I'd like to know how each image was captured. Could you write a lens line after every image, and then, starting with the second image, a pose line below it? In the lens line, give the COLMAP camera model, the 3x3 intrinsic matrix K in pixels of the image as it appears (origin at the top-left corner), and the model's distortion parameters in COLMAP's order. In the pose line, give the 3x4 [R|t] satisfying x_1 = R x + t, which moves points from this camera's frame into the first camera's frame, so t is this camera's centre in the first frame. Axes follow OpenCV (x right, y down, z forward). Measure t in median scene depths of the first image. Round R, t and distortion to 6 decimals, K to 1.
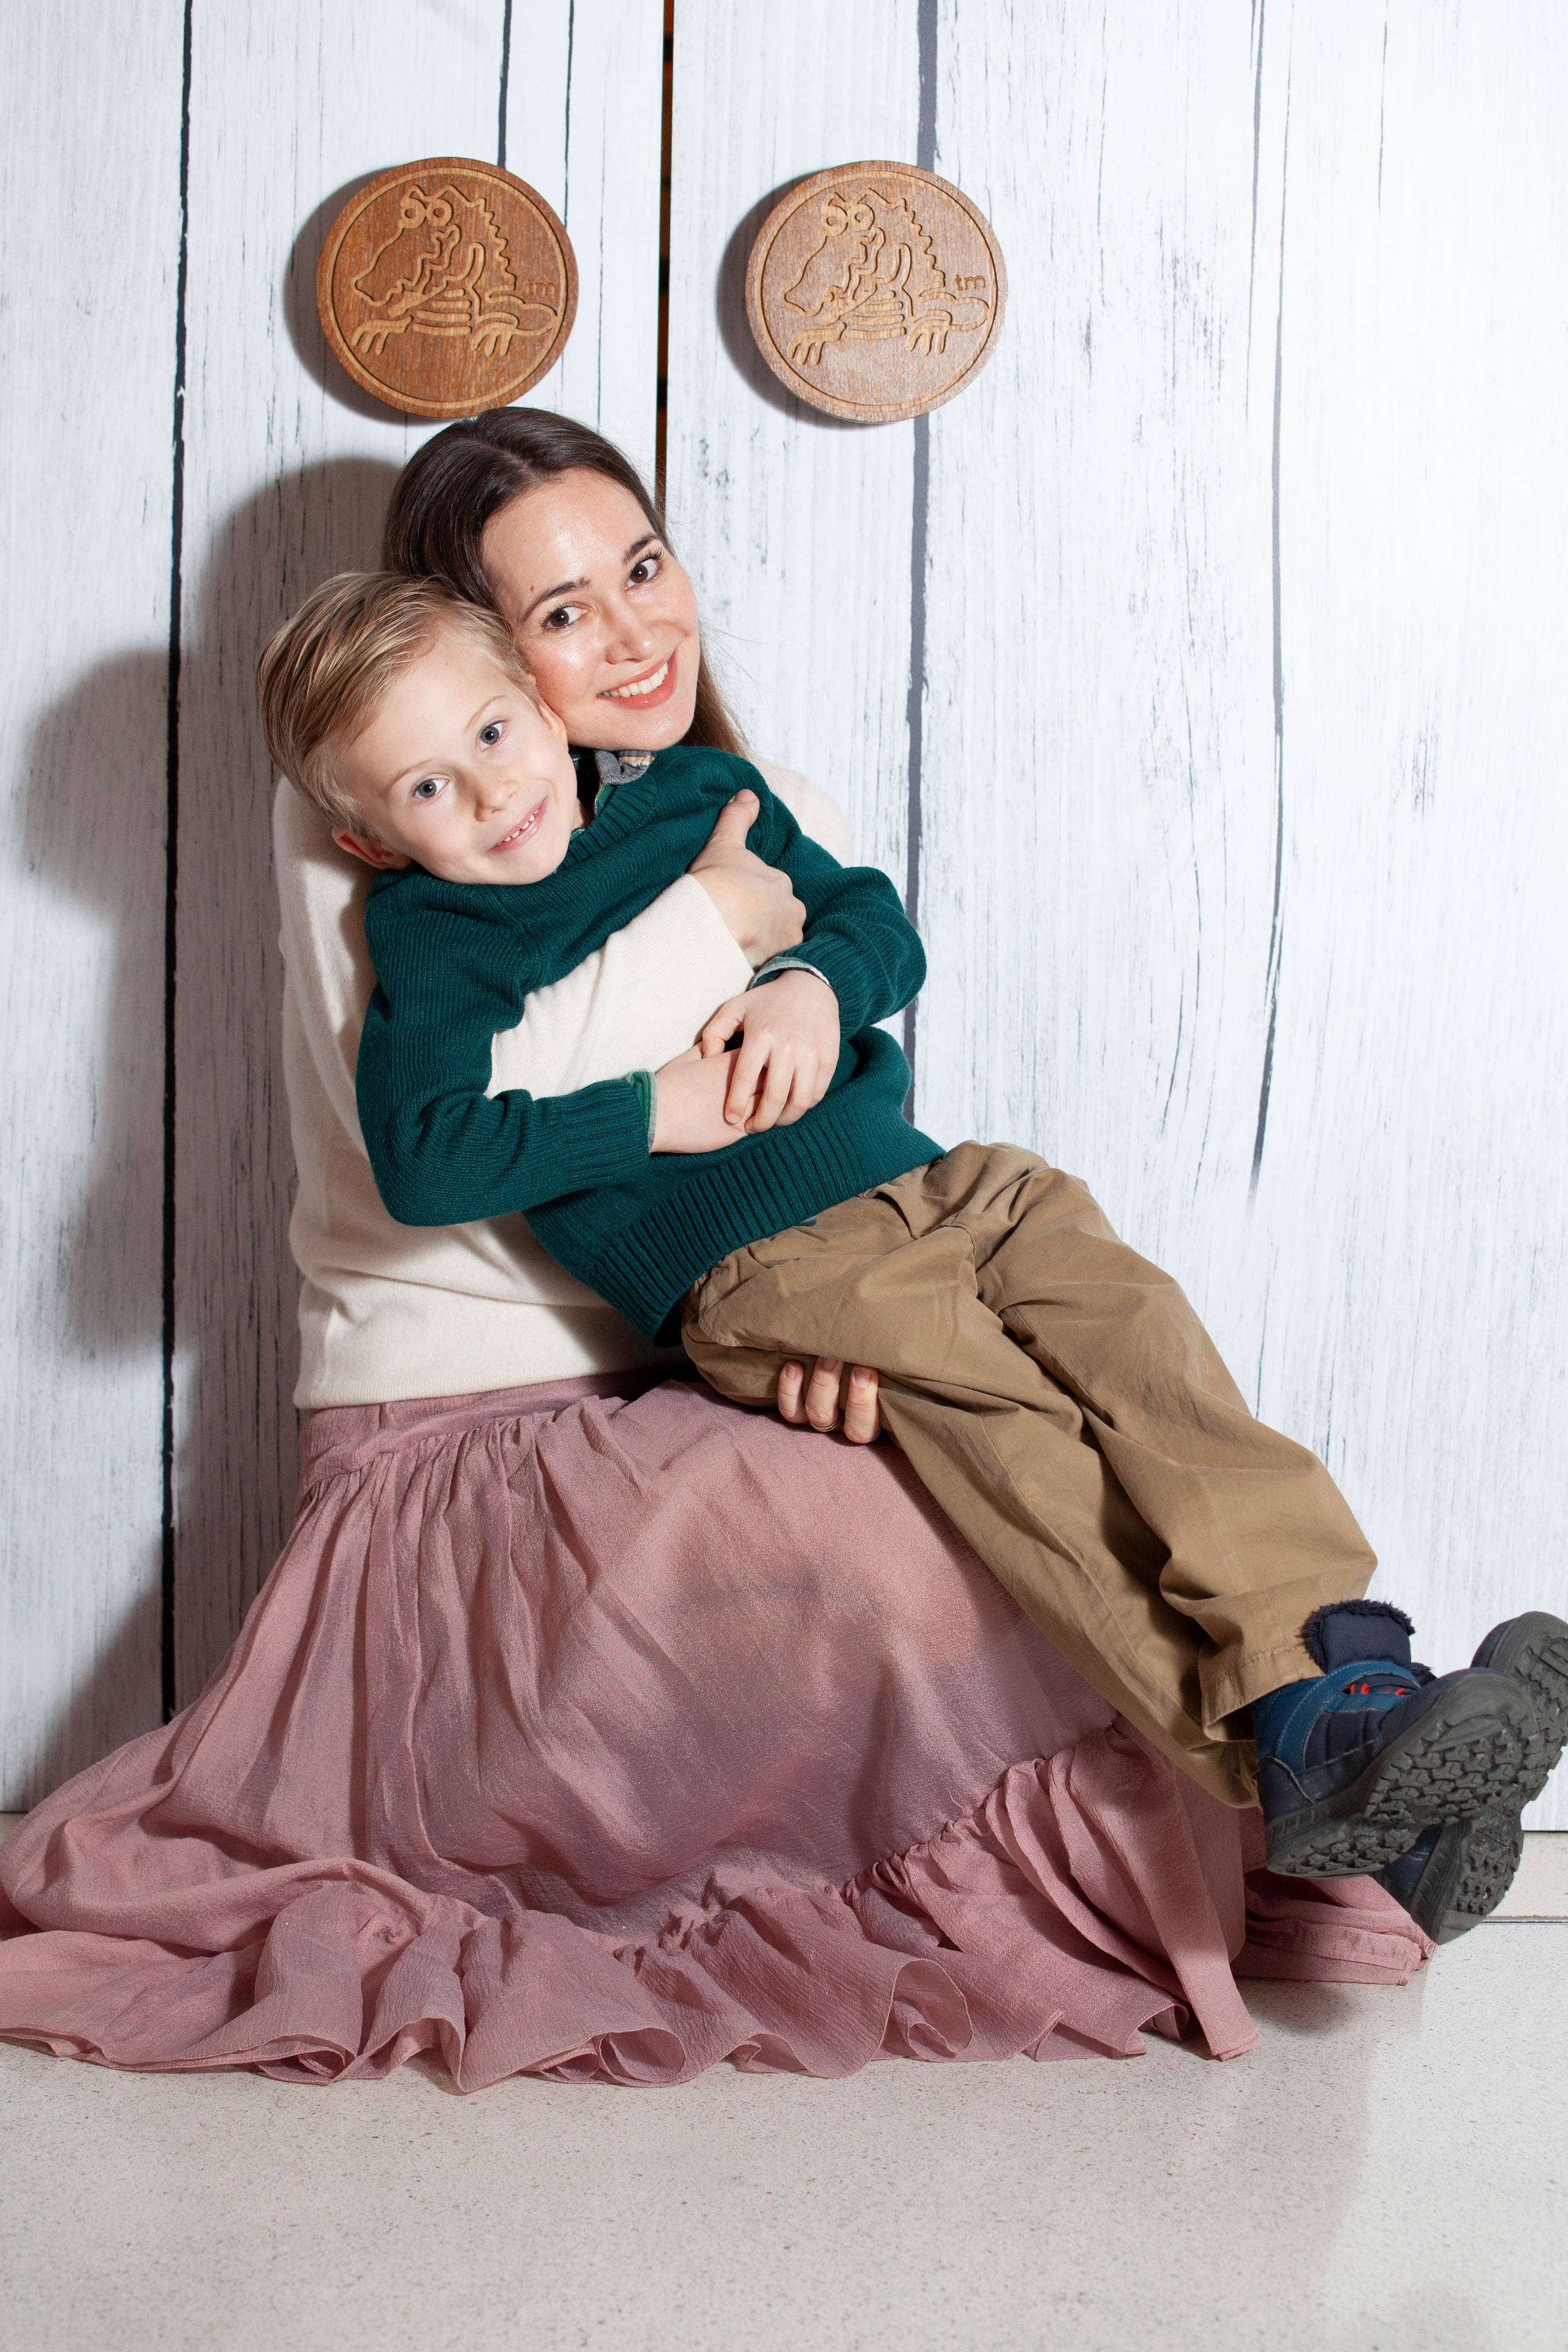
lens RADIAL K [[4994.8, 0, 877.8], [0, 4994.8, 1175.2], [0, 0, 1]] dist [-0.291098, 0.000000]
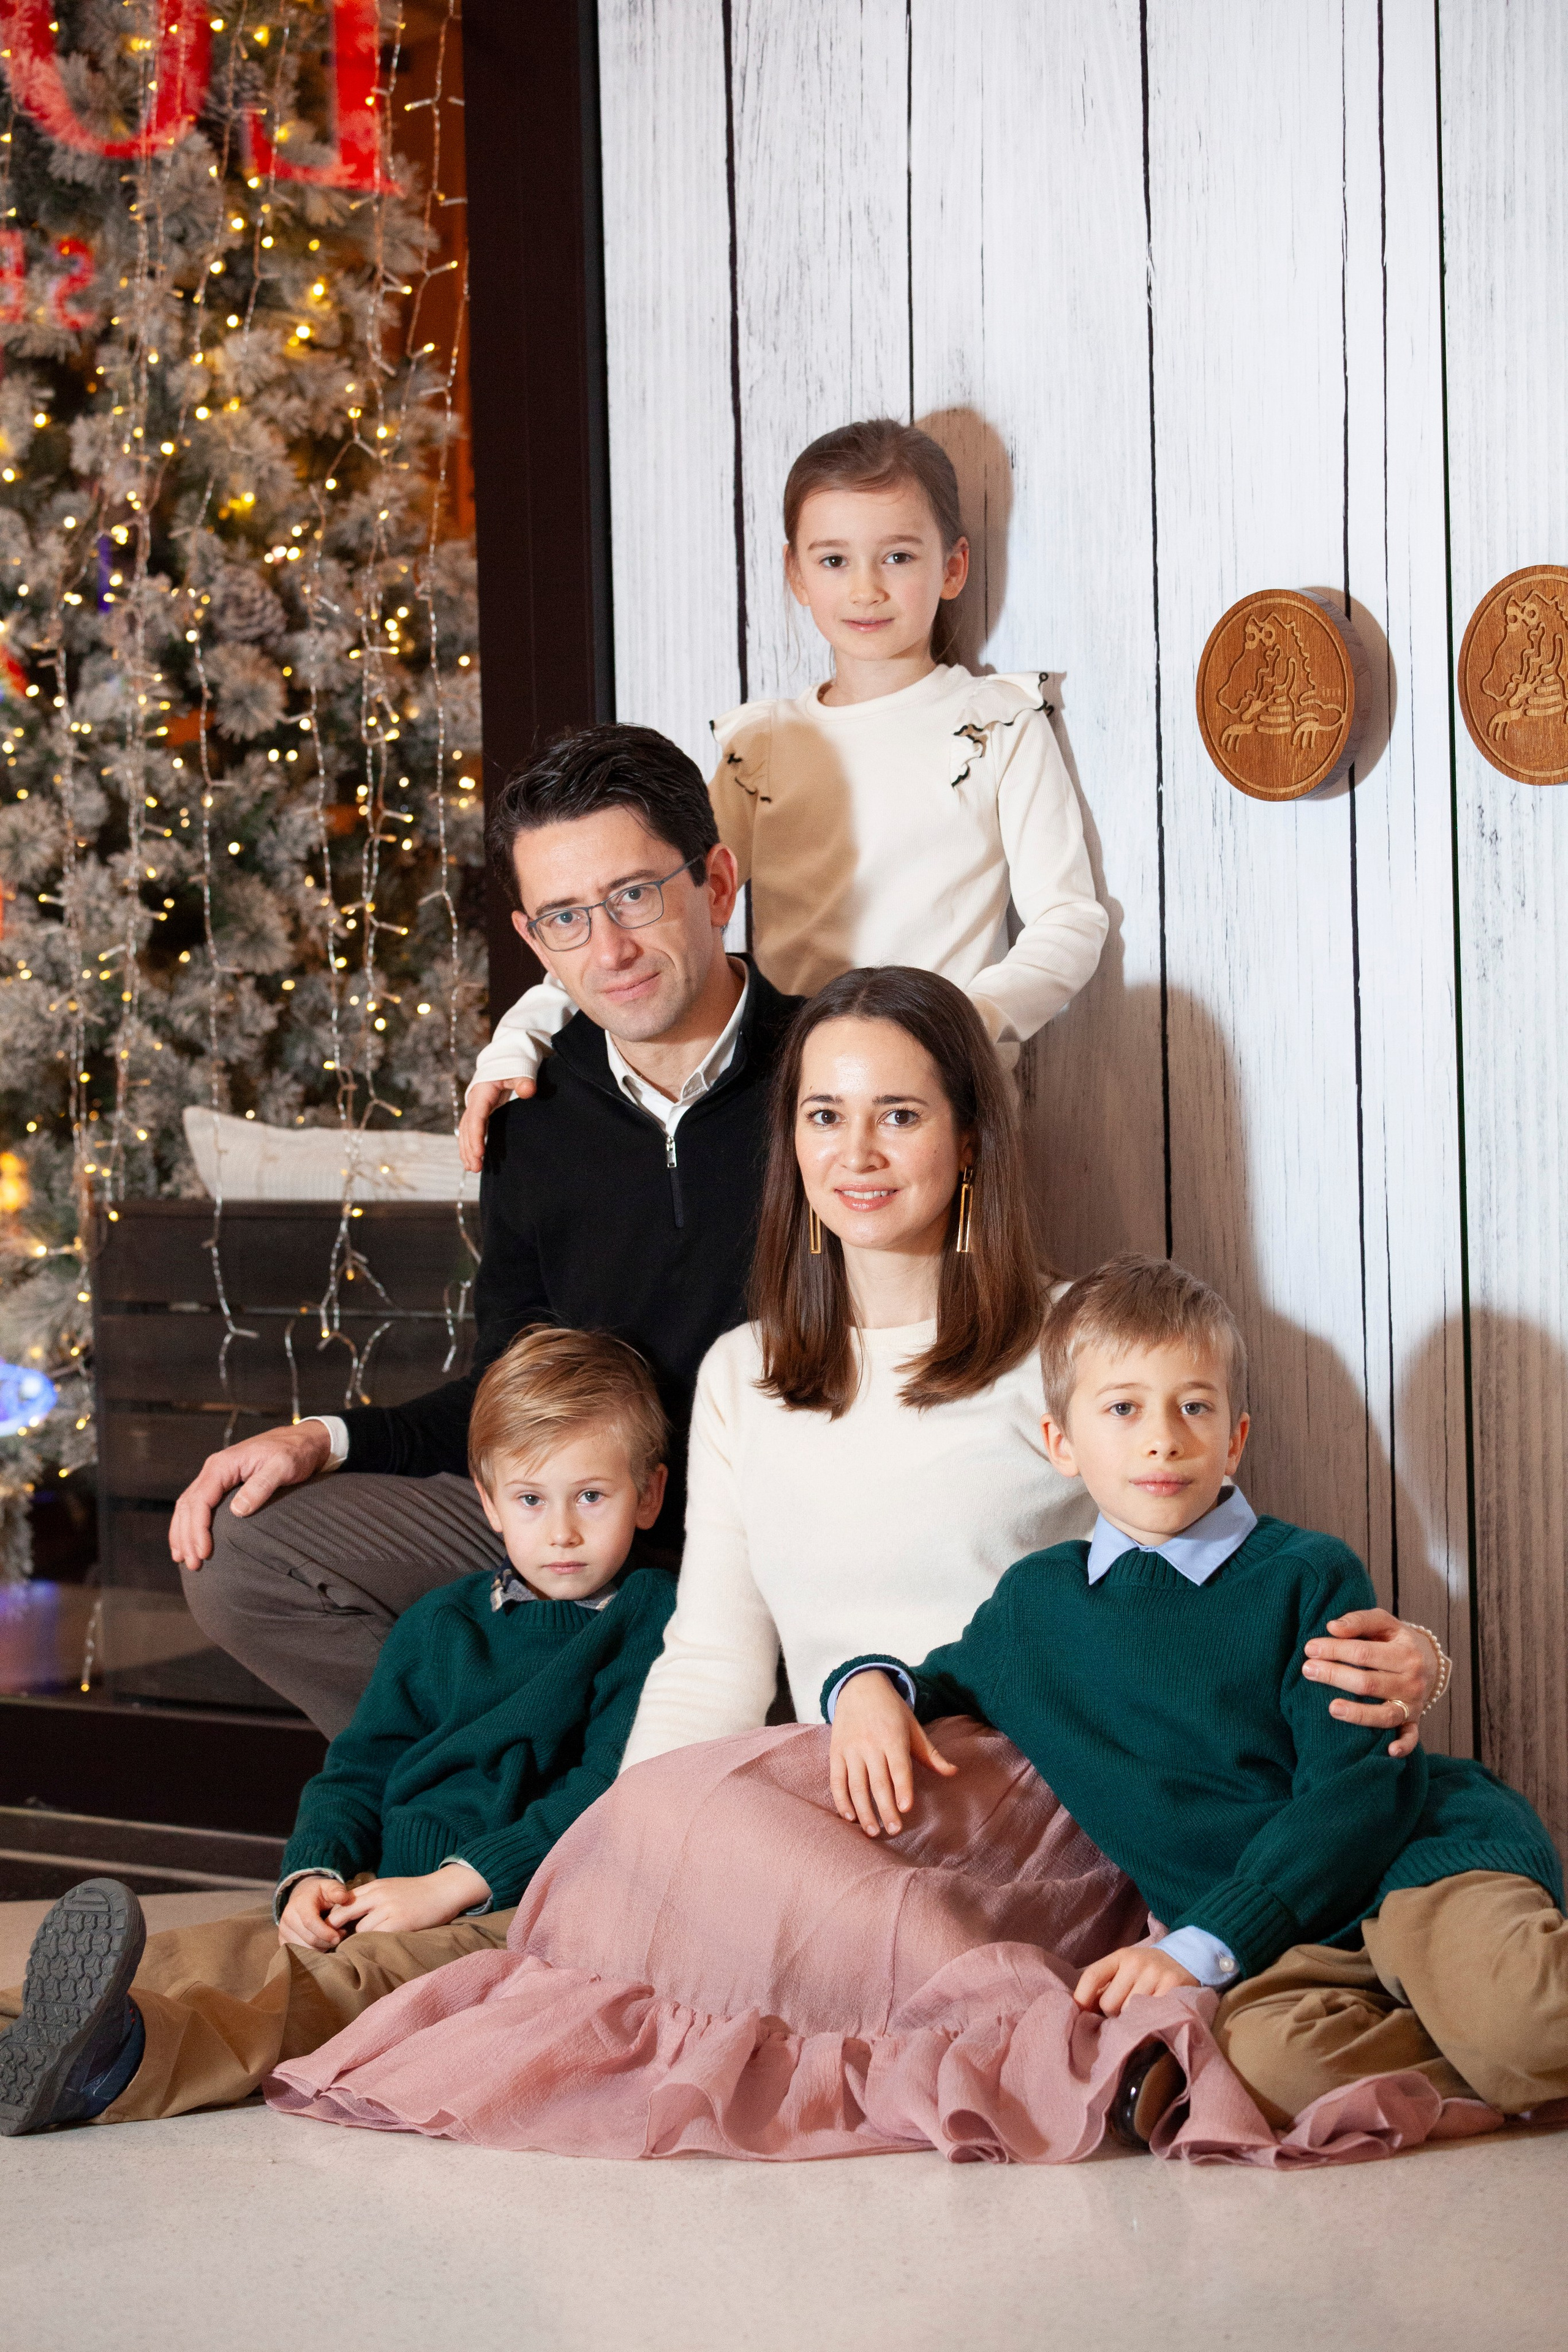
lens RADIAL K [[7032.2, 0, 924.4], [0, 7032.2, 1104.3], [0, 0, 1]] dist [0.294098, 0.000000]
pose [[0.691854, -0.023253, -0.721663, 1.110275], [-0.054389, 0.994963, -0.084202, 0.075799], [0.719986, 0.097506, 0.687104, -0.268623]]
